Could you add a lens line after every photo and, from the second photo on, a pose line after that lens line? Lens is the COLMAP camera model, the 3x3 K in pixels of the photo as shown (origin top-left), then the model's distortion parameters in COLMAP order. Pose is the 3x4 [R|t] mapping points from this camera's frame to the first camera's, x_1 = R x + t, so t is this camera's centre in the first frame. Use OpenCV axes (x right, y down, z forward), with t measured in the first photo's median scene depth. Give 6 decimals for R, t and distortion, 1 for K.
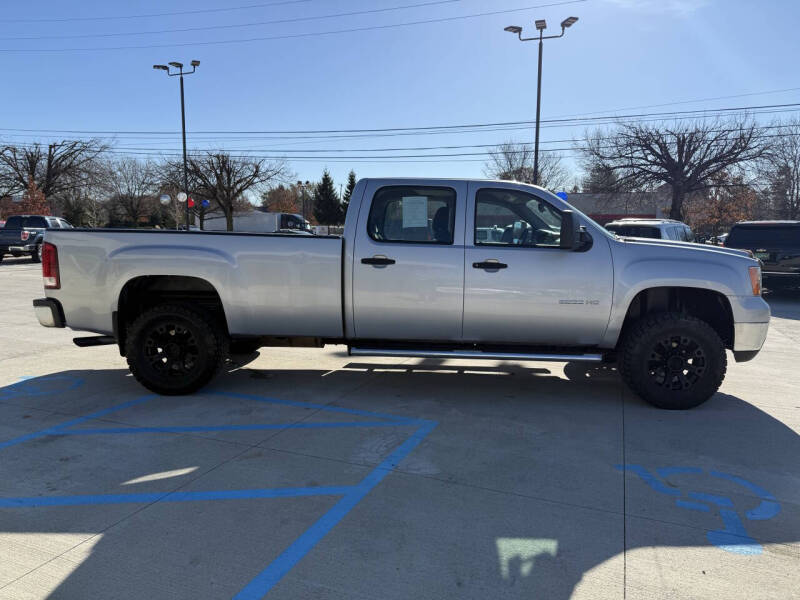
lens RADIAL K [[557.8, 0, 398.8], [0, 557.8, 298.6], [0, 0, 1]] dist [0.008721, -0.001125]
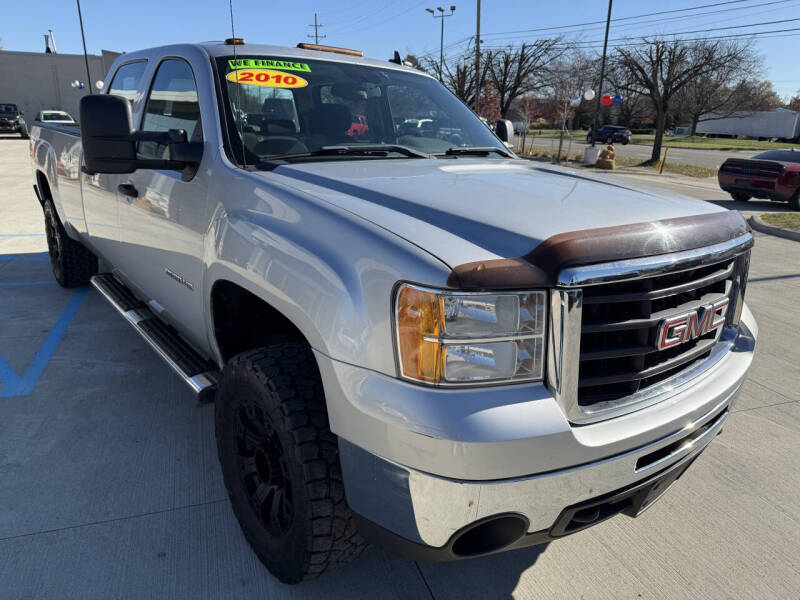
lens RADIAL K [[557.8, 0, 399.4], [0, 557.8, 304.3], [0, 0, 1]] dist [0.008721, -0.001125]
pose [[0.597869, 0.264720, -0.756622, 0.180190], [-0.125072, 0.963143, 0.238145, -0.030858], [0.791776, -0.047747, 0.608942, 0.171329]]
